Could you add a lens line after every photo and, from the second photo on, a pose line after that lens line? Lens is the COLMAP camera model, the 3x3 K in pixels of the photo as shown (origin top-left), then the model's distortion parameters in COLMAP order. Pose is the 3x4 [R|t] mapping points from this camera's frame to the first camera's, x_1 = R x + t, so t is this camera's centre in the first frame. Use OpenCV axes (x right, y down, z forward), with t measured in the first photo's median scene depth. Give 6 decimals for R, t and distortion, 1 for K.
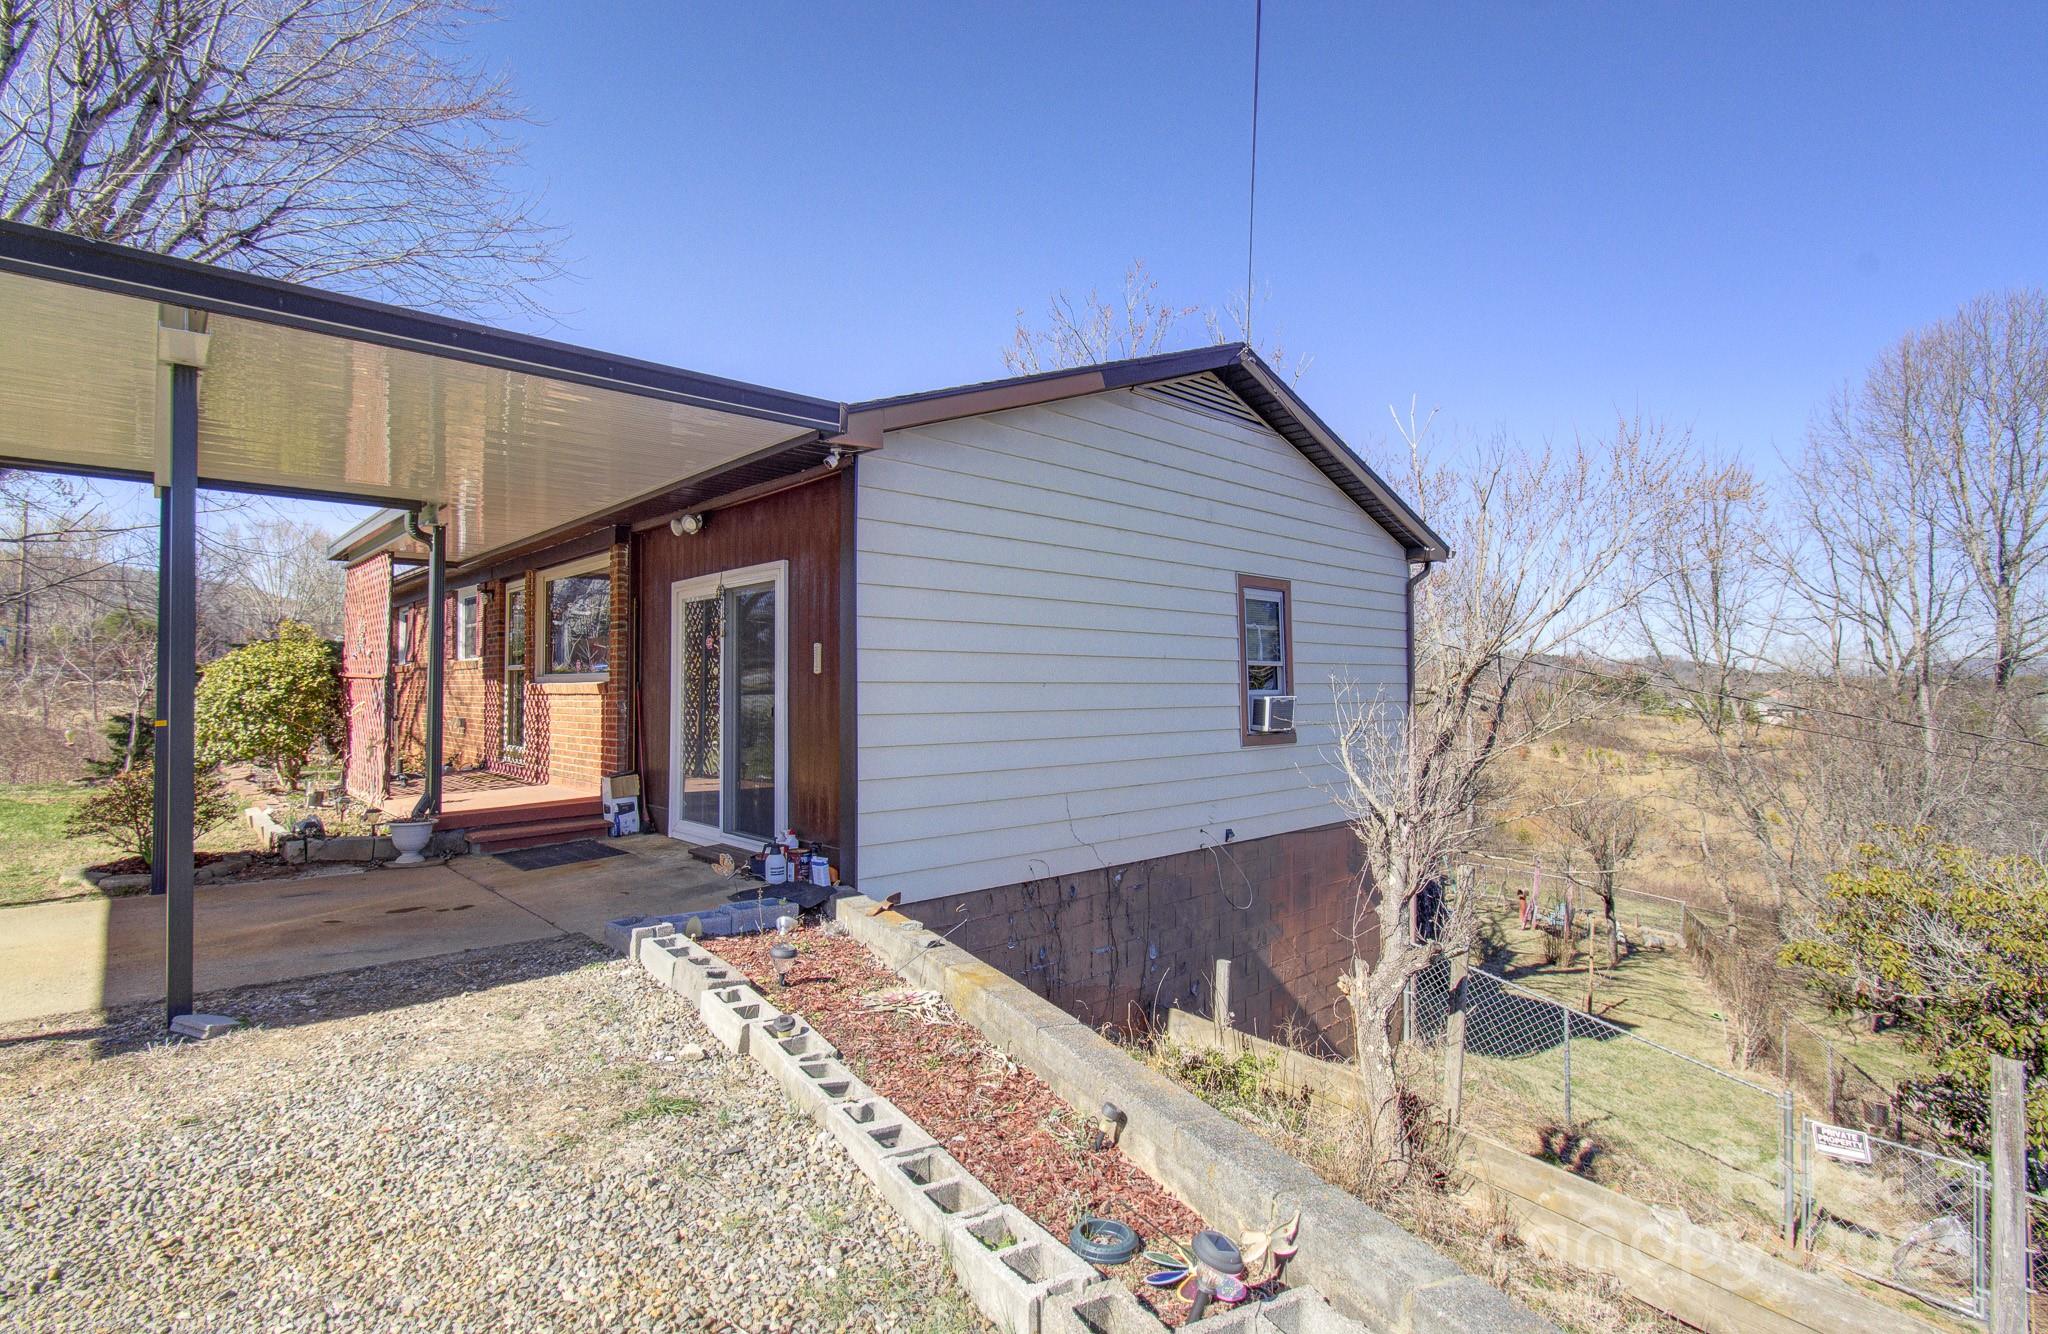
lens RADIAL K [[945.8, 0, 1022.4], [0, 945.8, 668.9], [0, 0, 1]] dist [0.000681, -0.000467]
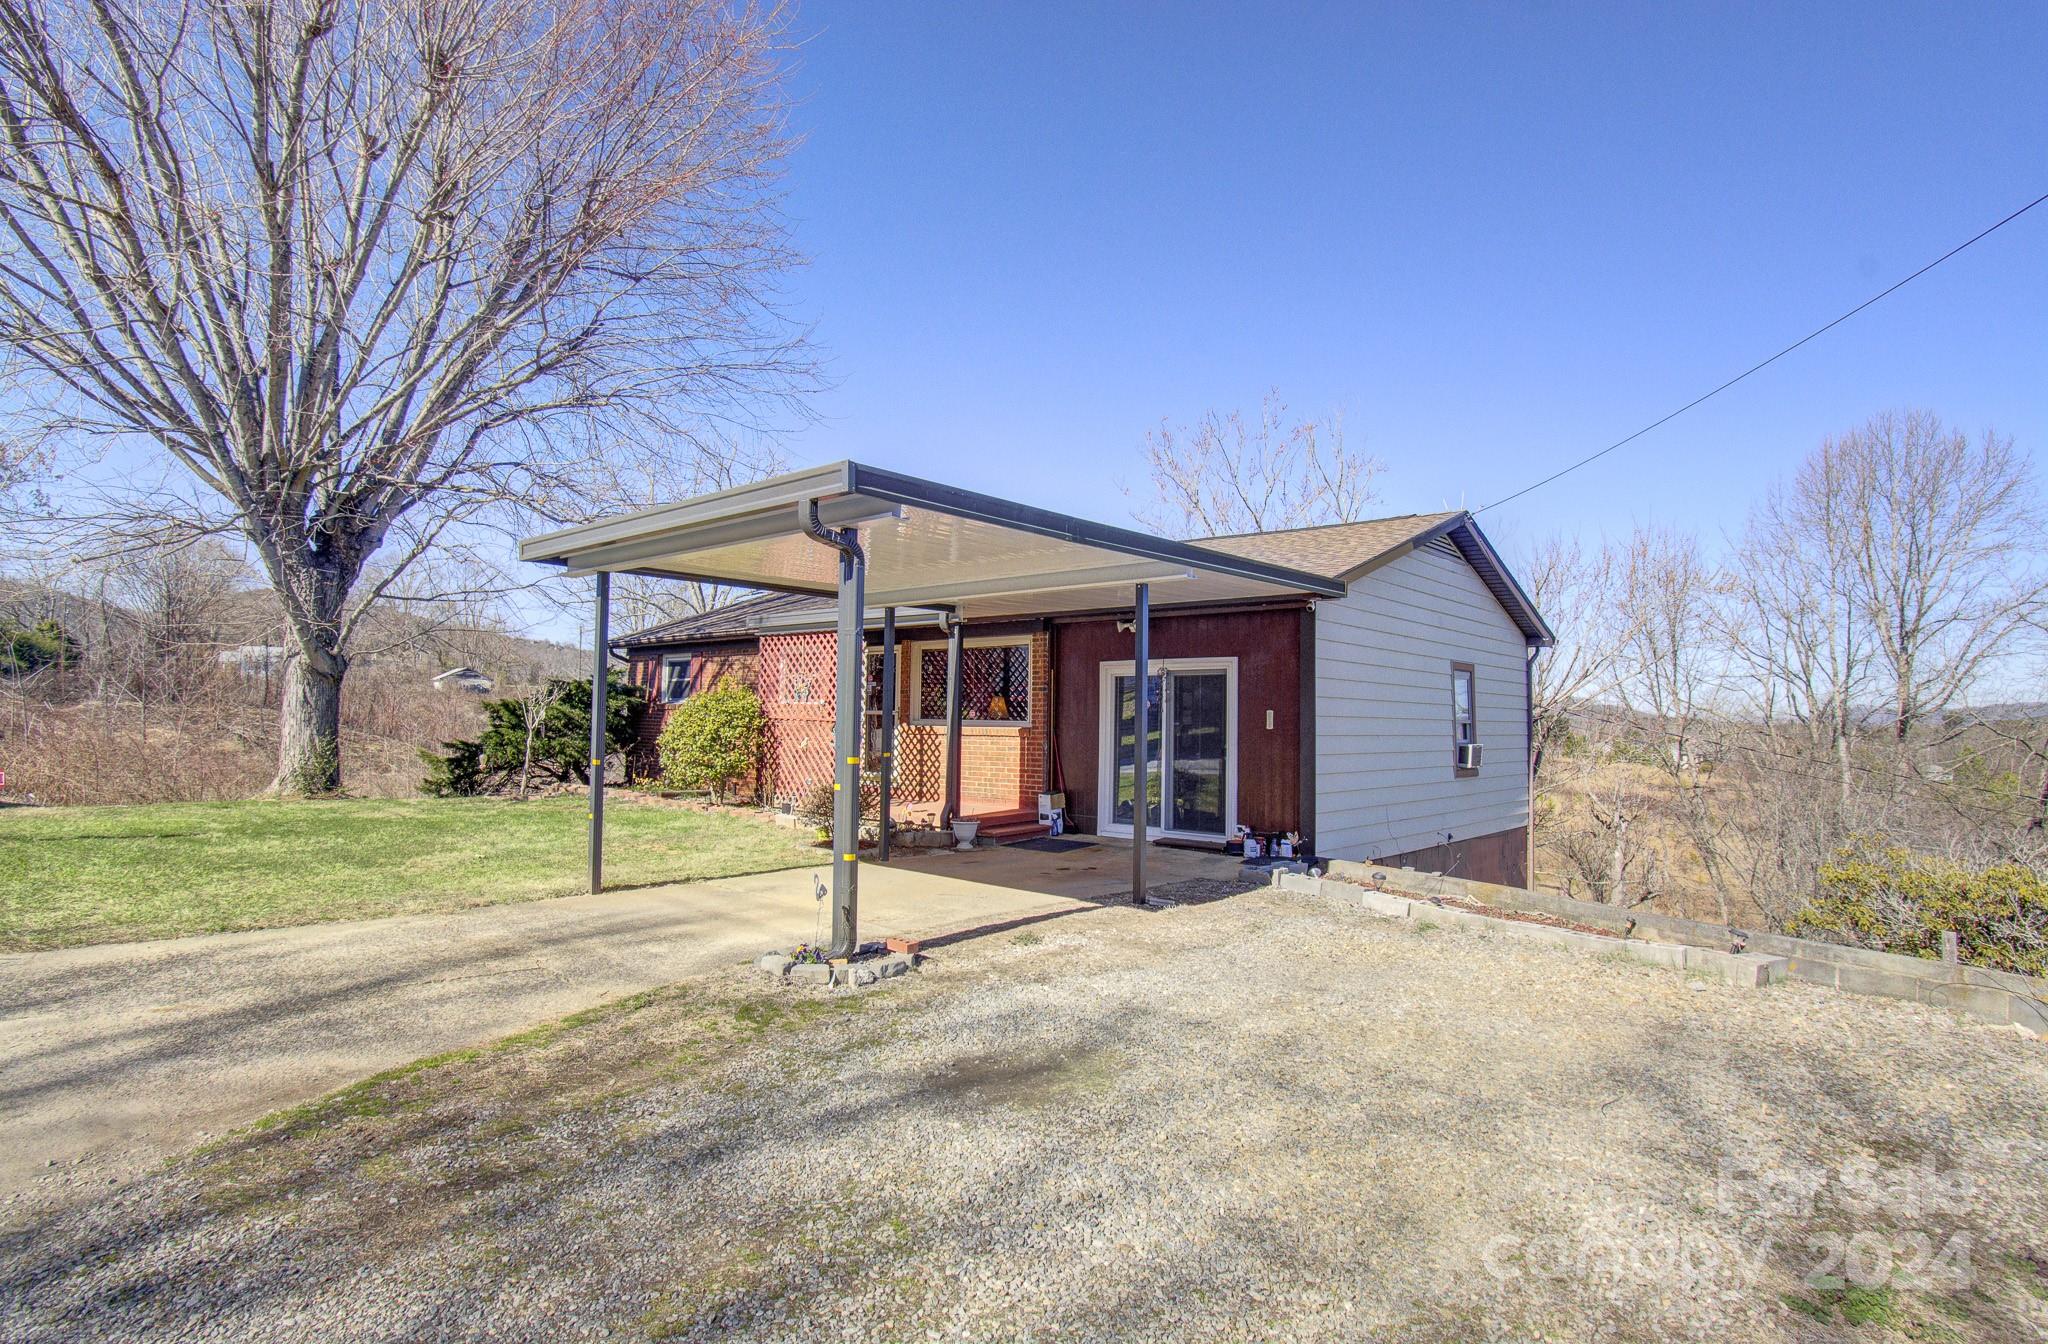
lens RADIAL K [[984.4, 0, 1037.3], [0, 984.4, 675.4], [0, 0, 1]] dist [0.000552, 0.000433]
pose [[0.995794, 0.020901, 0.089201, -0.596888], [-0.018571, 0.999466, -0.026872, -0.026859], [-0.089715, 0.025103, 0.995651, -0.509352]]
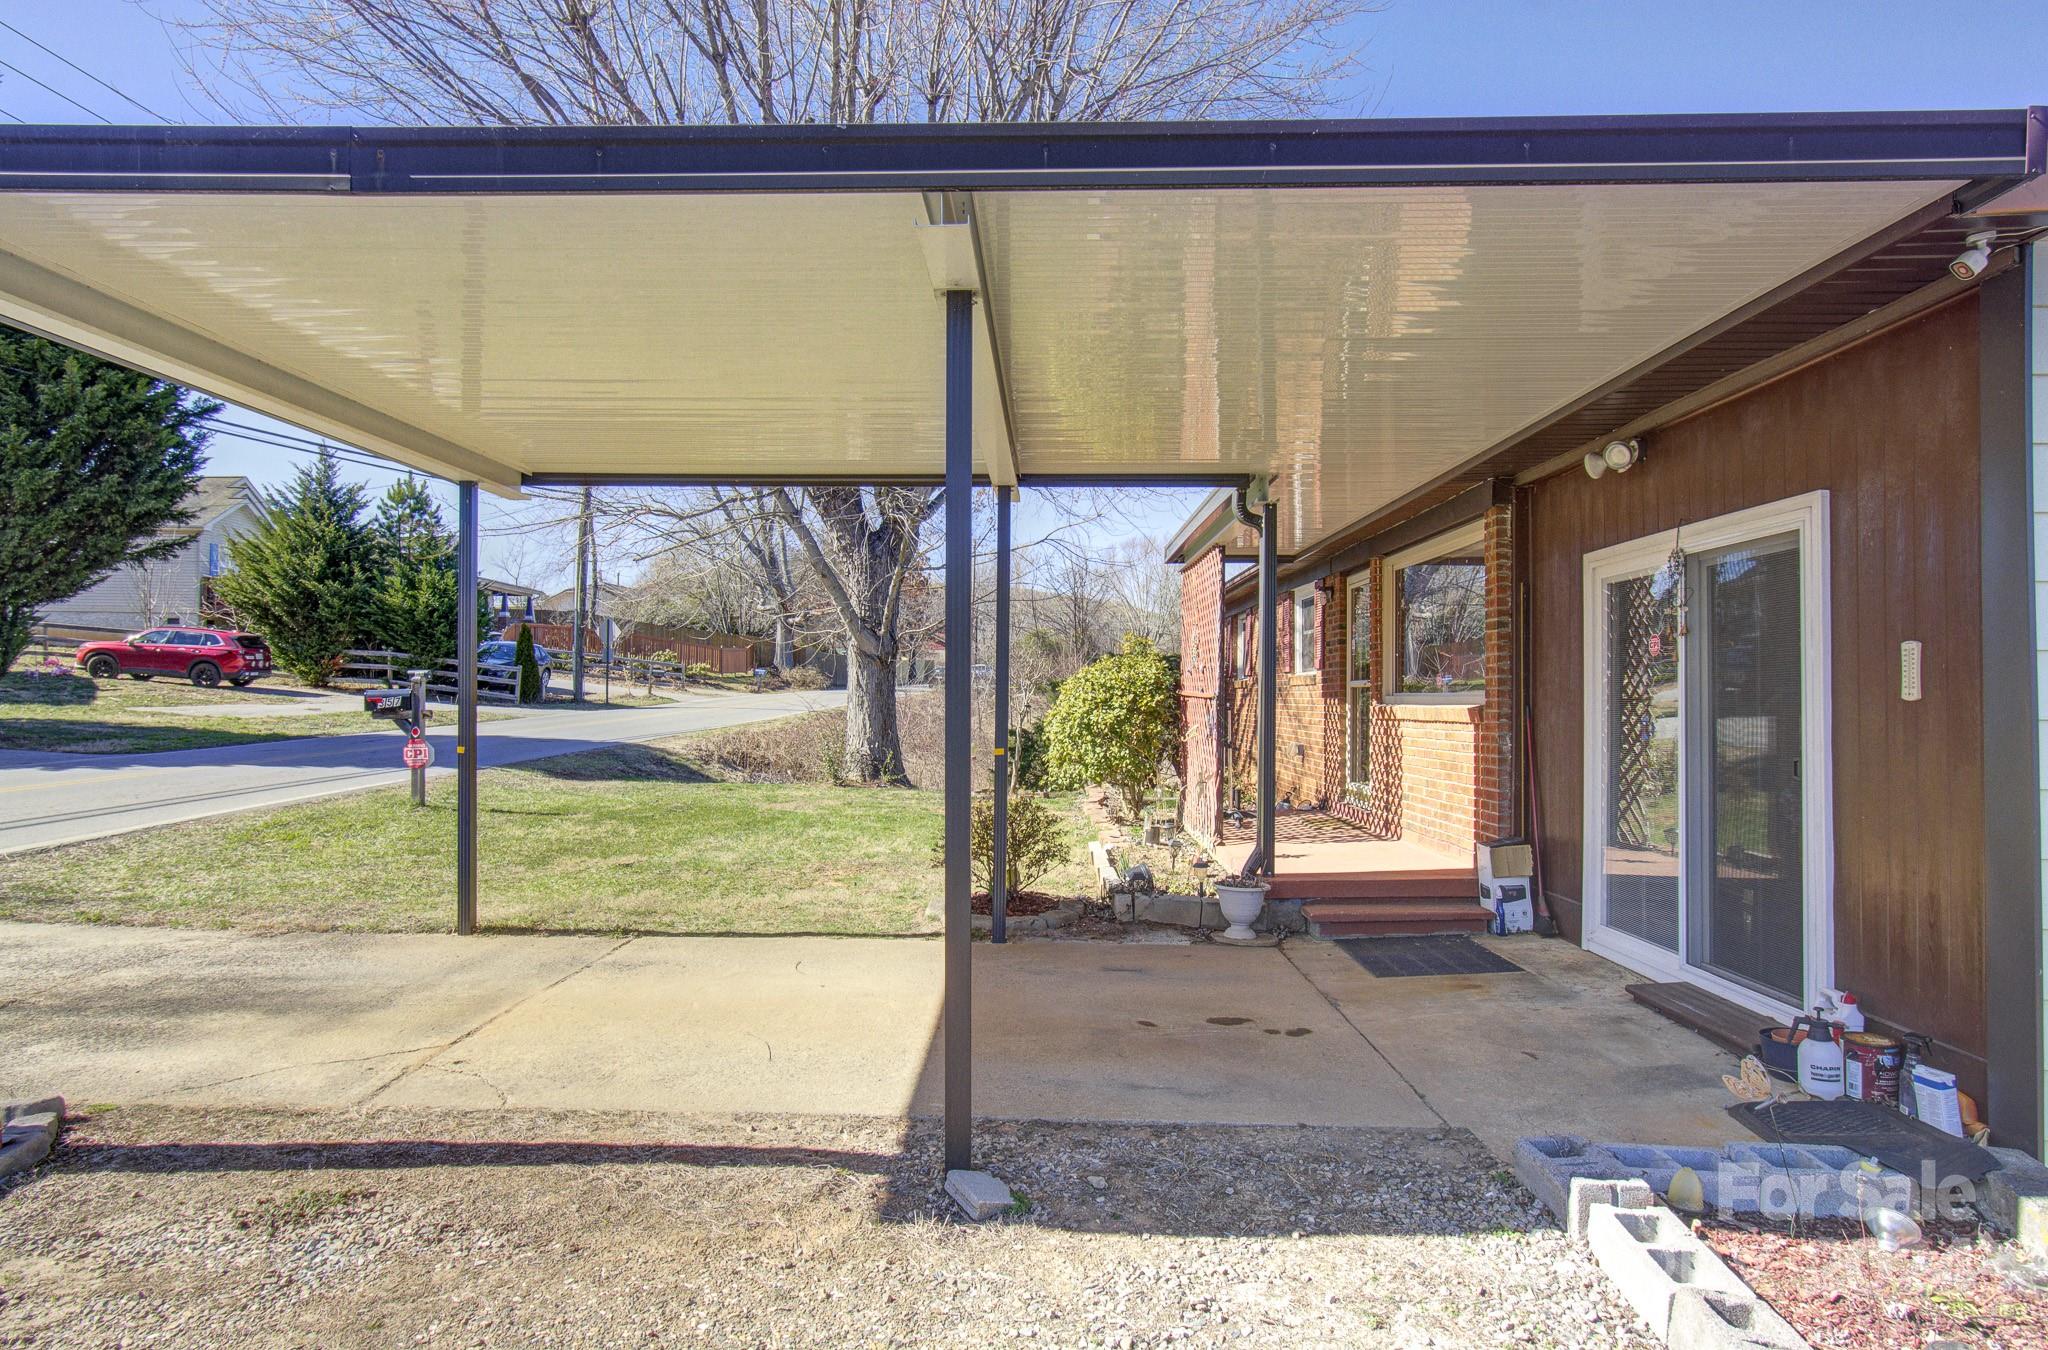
lens RADIAL K [[1150.6, 0, 1028.8], [0, 1150.6, 679.2], [0, 0, 1]] dist [0.017048, 0.004756]
pose [[0.719140, -0.006056, -0.694839, -0.094982], [0.006445, 0.999977, -0.002046, -0.006476], [0.694836, -0.003006, 0.719162, 0.168896]]
